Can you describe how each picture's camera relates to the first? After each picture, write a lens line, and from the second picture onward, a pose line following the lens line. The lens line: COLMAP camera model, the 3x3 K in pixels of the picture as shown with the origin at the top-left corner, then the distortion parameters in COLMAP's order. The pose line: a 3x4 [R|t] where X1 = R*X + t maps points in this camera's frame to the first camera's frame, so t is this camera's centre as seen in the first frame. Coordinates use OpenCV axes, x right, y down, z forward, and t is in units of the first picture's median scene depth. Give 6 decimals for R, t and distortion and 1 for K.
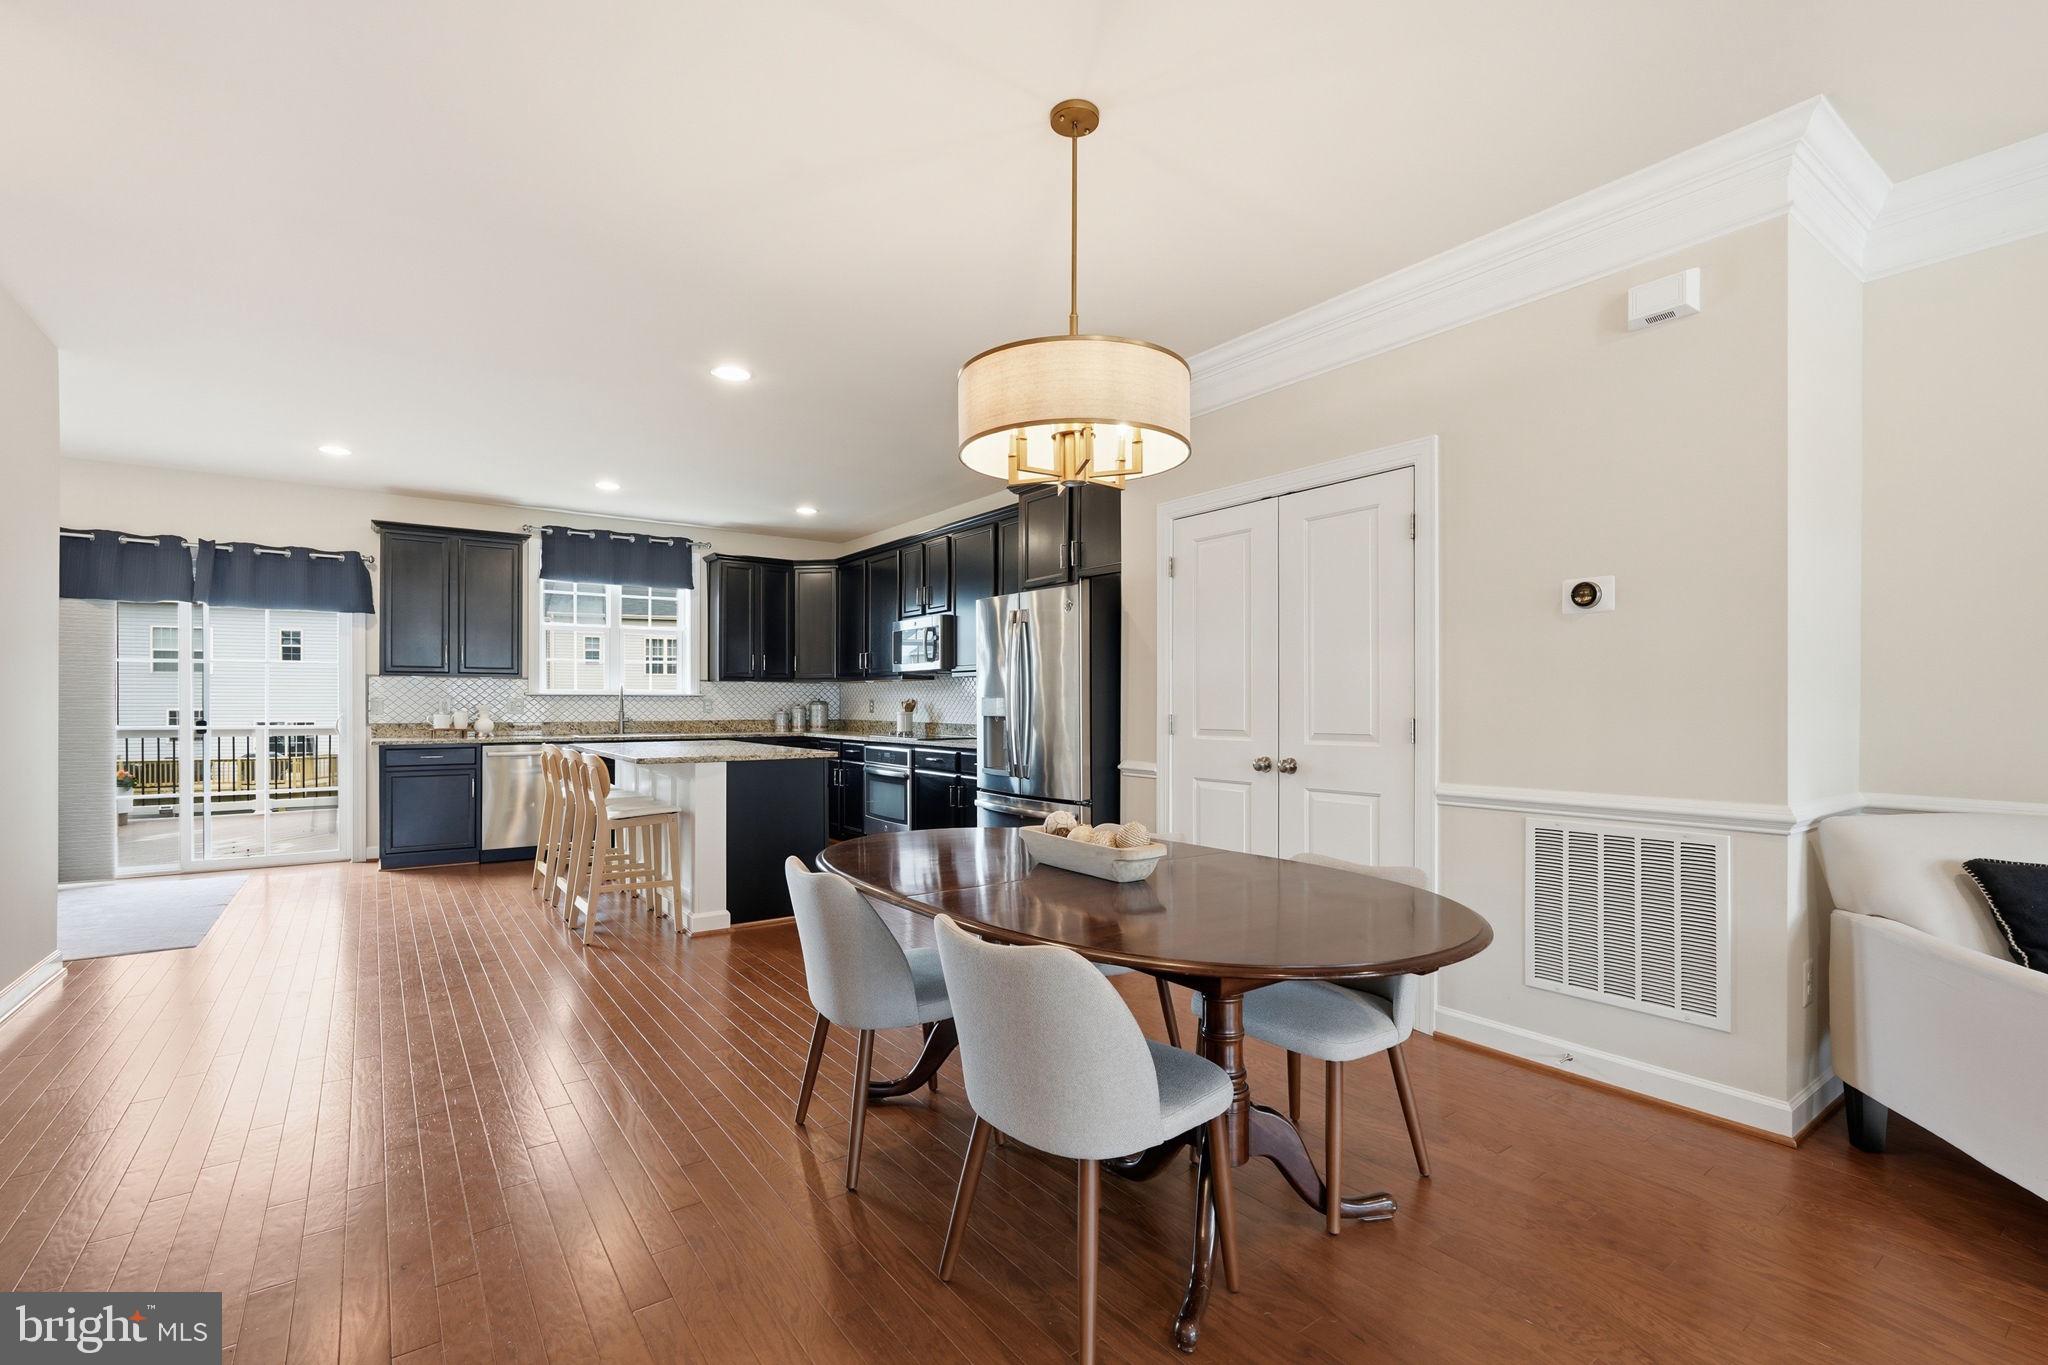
lens RADIAL K [[922.2, 0, 1022.7], [0, 922.2, 709.7], [0, 0, 1]] dist [-0.001102, -0.000003]
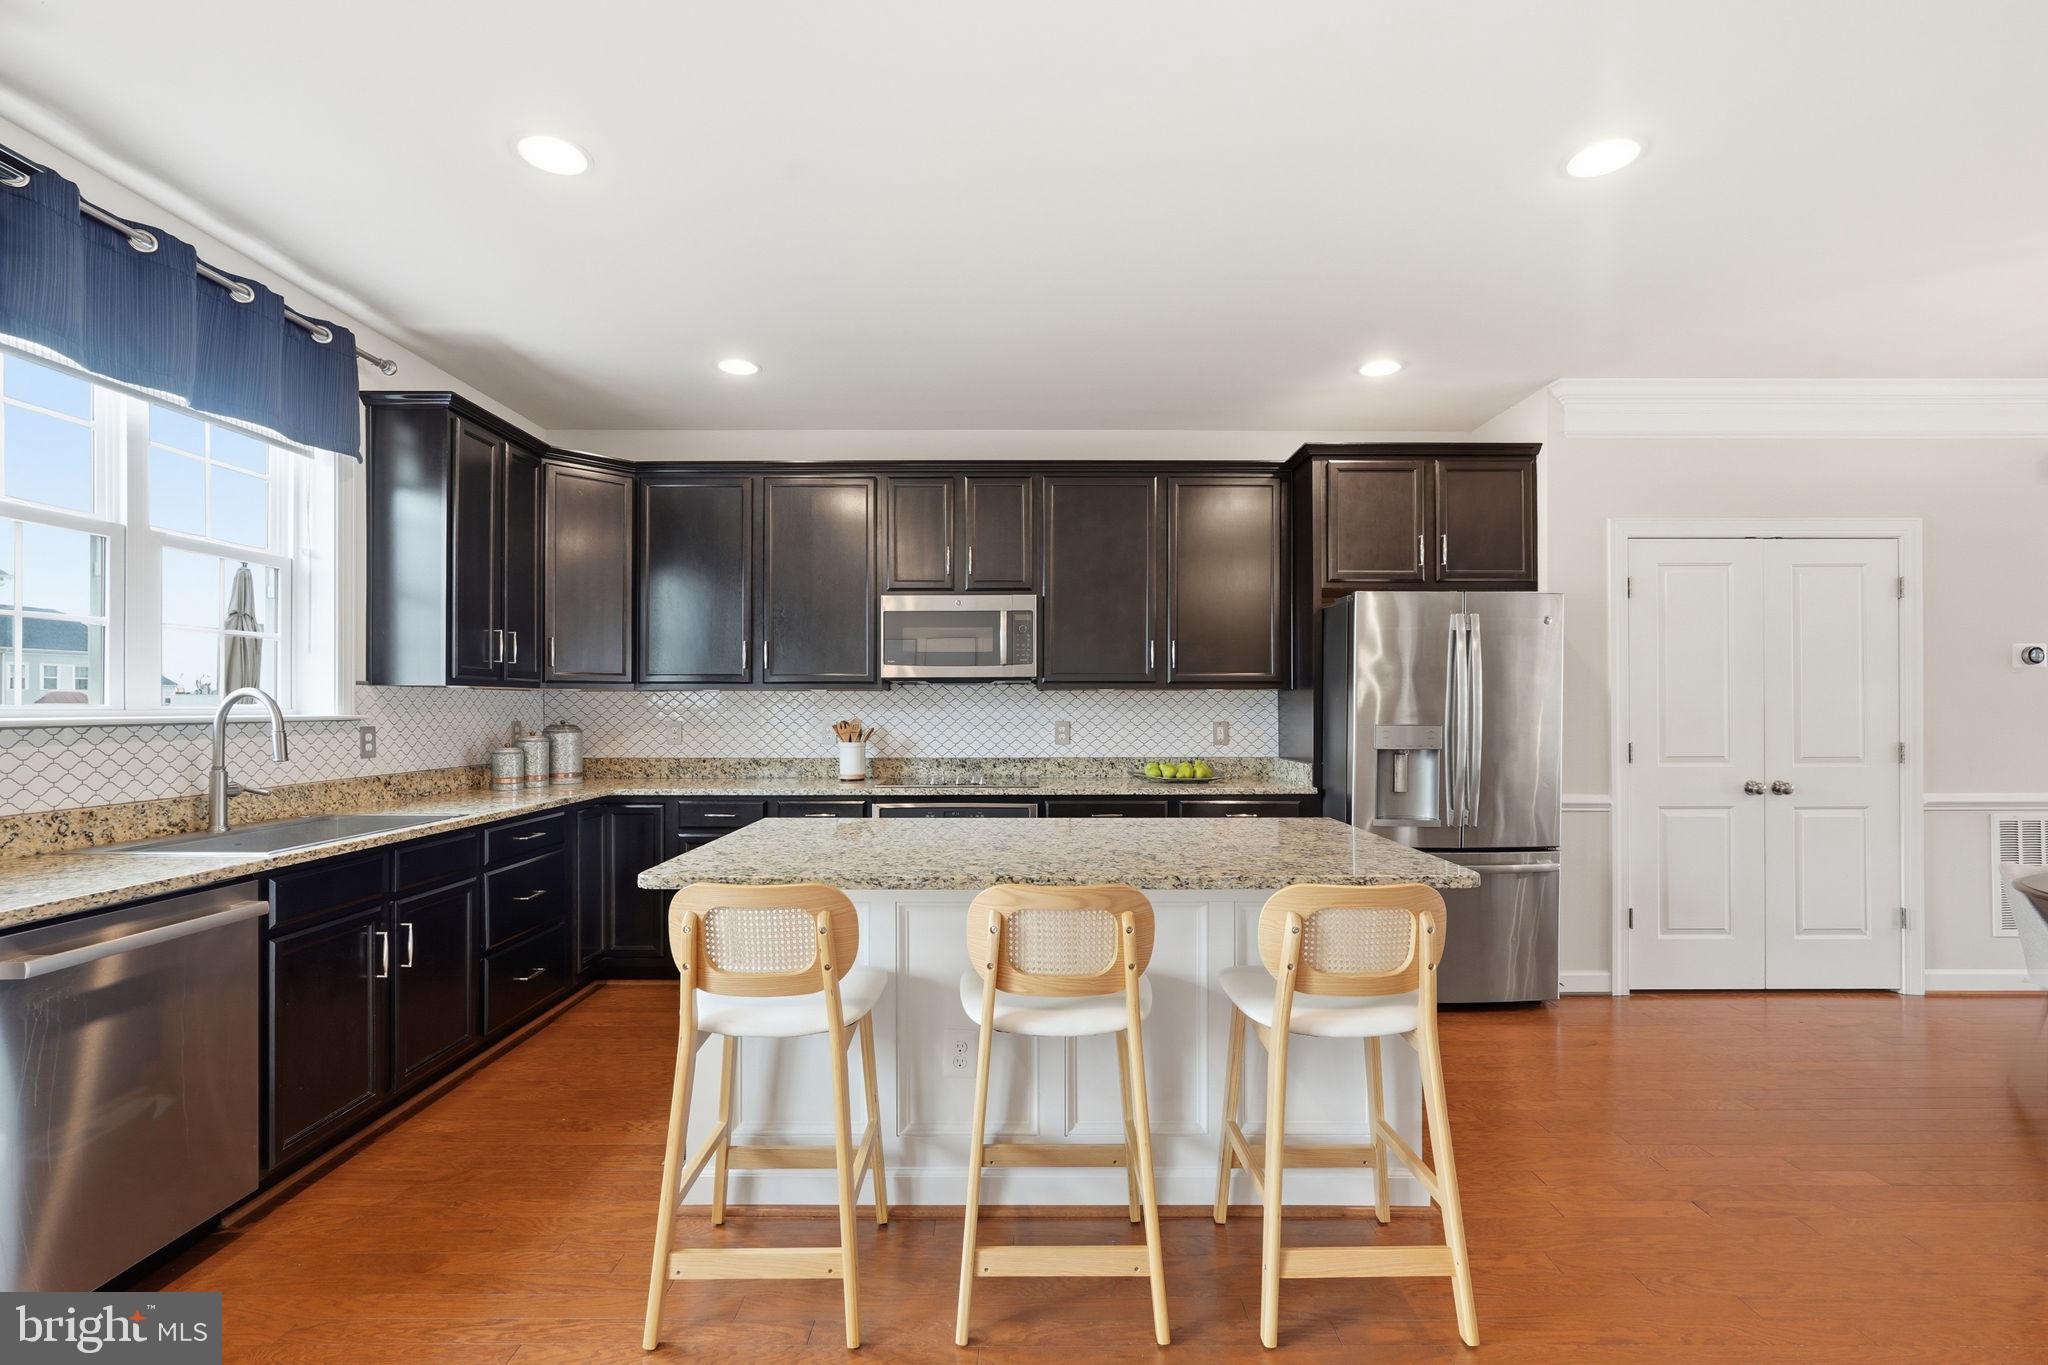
lens RADIAL K [[921.0, 0, 1032.0], [0, 921.0, 698.9], [0, 0, 1]] dist [-0.002866, 0.000651]
pose [[0.574332, 0.003367, 0.818615, -0.561777], [0.005673, 0.999951, -0.008092, -0.020588], [-0.818603, 0.009291, 0.574285, 0.557959]]
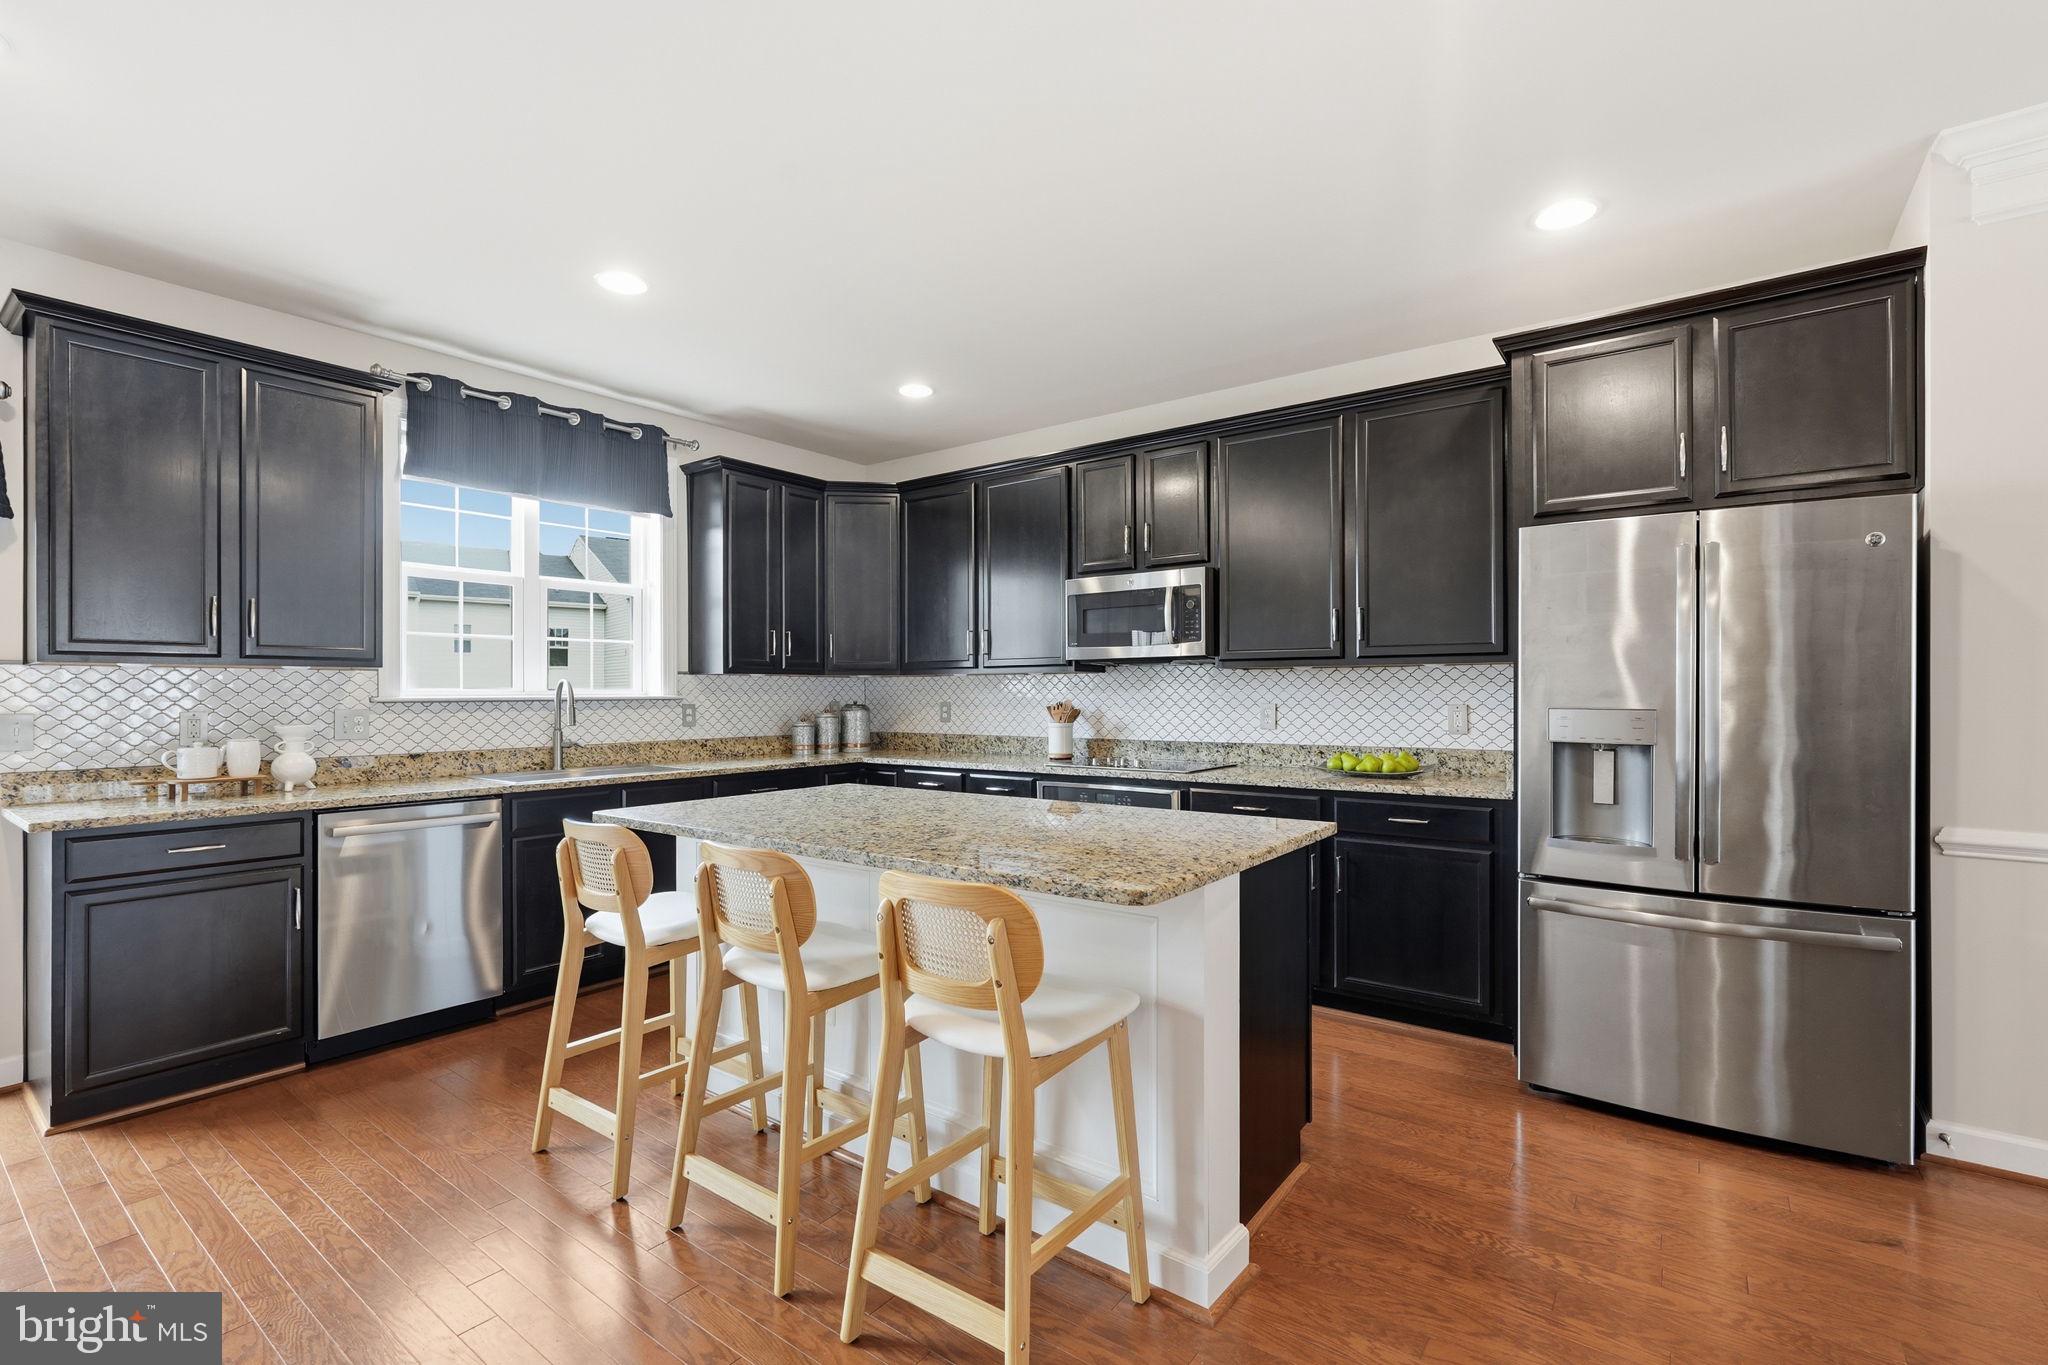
lens RADIAL K [[928.5, 0, 1020.6], [0, 928.5, 692.9], [0, 0, 1]] dist [-0.001671, 0.000619]
pose [[0.953182, -0.006401, 0.302328, -0.349919], [0.008032, 0.999959, -0.004151, -0.015670], [-0.302289, 0.006385, 0.953195, 0.401333]]
